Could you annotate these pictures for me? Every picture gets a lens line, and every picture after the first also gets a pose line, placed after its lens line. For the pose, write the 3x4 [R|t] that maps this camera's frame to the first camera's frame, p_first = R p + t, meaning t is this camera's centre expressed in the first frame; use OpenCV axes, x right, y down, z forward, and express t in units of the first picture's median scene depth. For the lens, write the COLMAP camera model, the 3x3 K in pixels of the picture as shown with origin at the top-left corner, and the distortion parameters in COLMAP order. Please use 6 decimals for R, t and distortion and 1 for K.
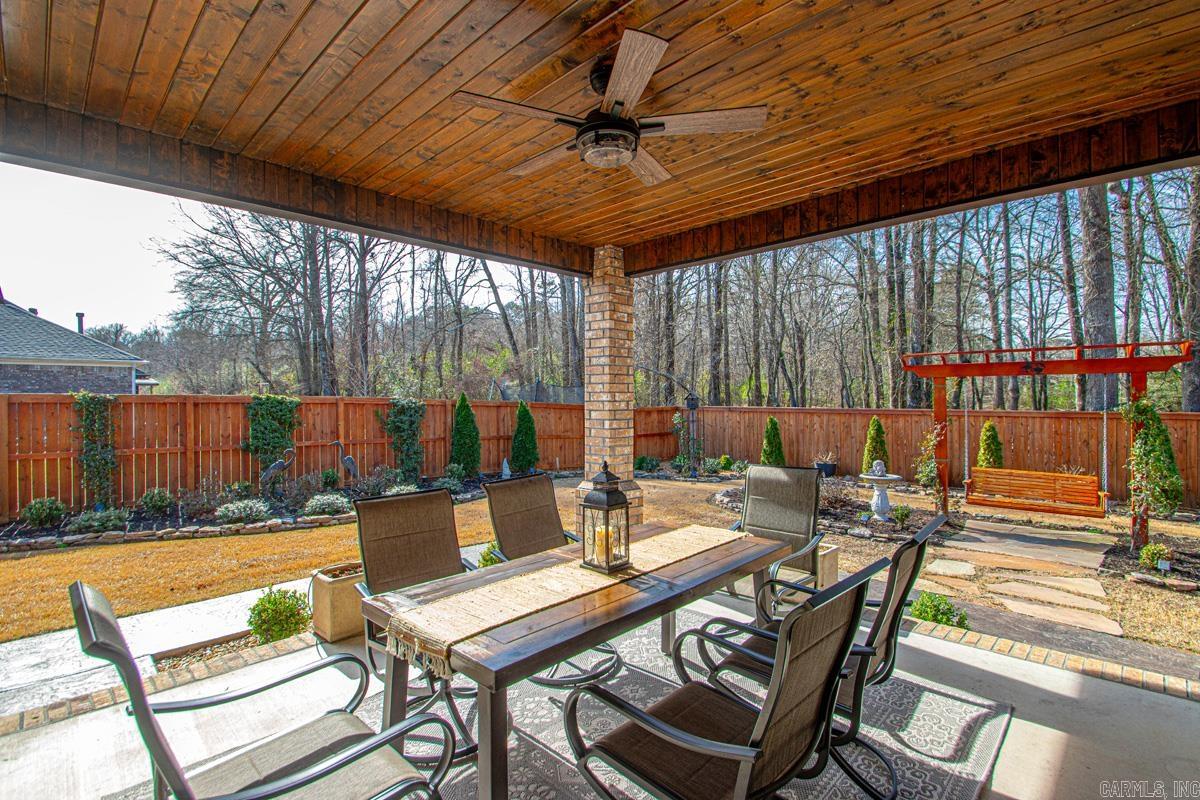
lens RADIAL K [[577.0, 0, 598.6], [0, 577.0, 399.1], [0, 0, 1]] dist [-0.000966, -0.000283]
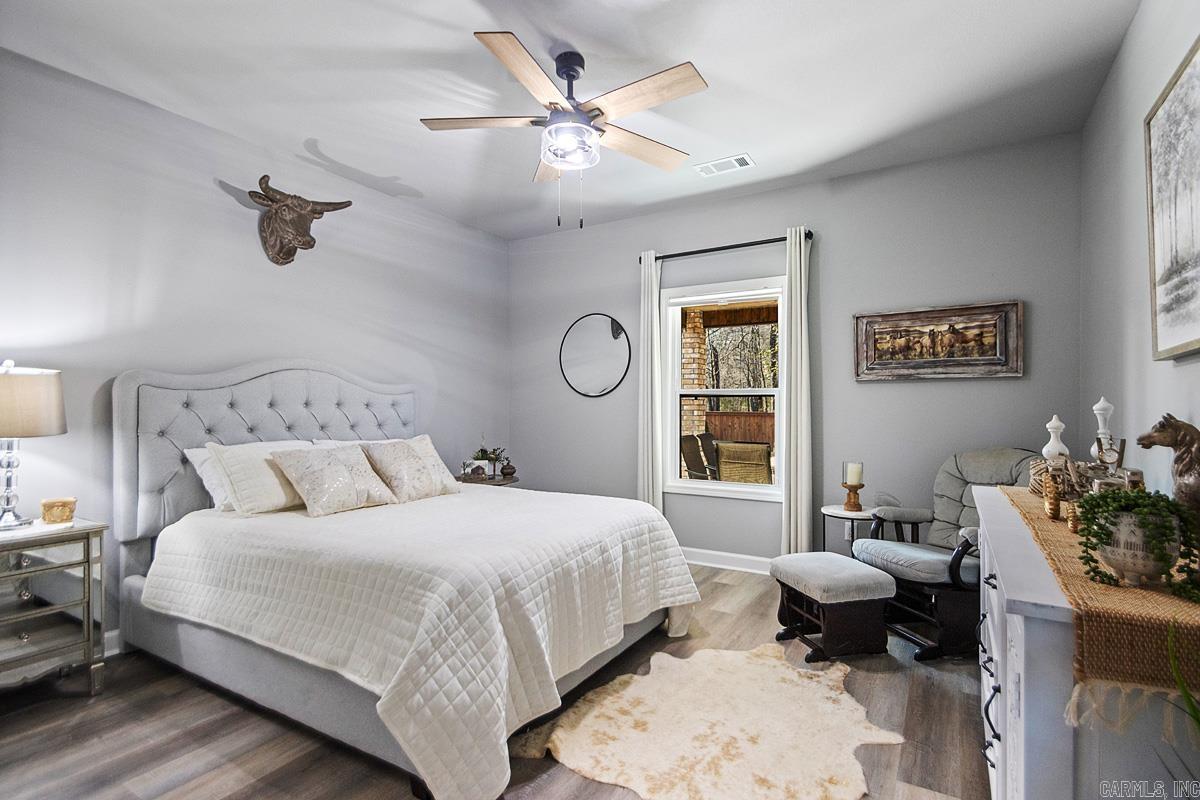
lens RADIAL K [[577.0, 0, 602.7], [0, 577.0, 403.5], [0, 0, 1]] dist [-0.000966, -0.000283]
pose [[0.973667, 0.010053, 0.227753, -0.647010], [-0.008297, 0.999928, -0.008666, 0.032384], [-0.227824, 0.006548, 0.973680, -0.623699]]
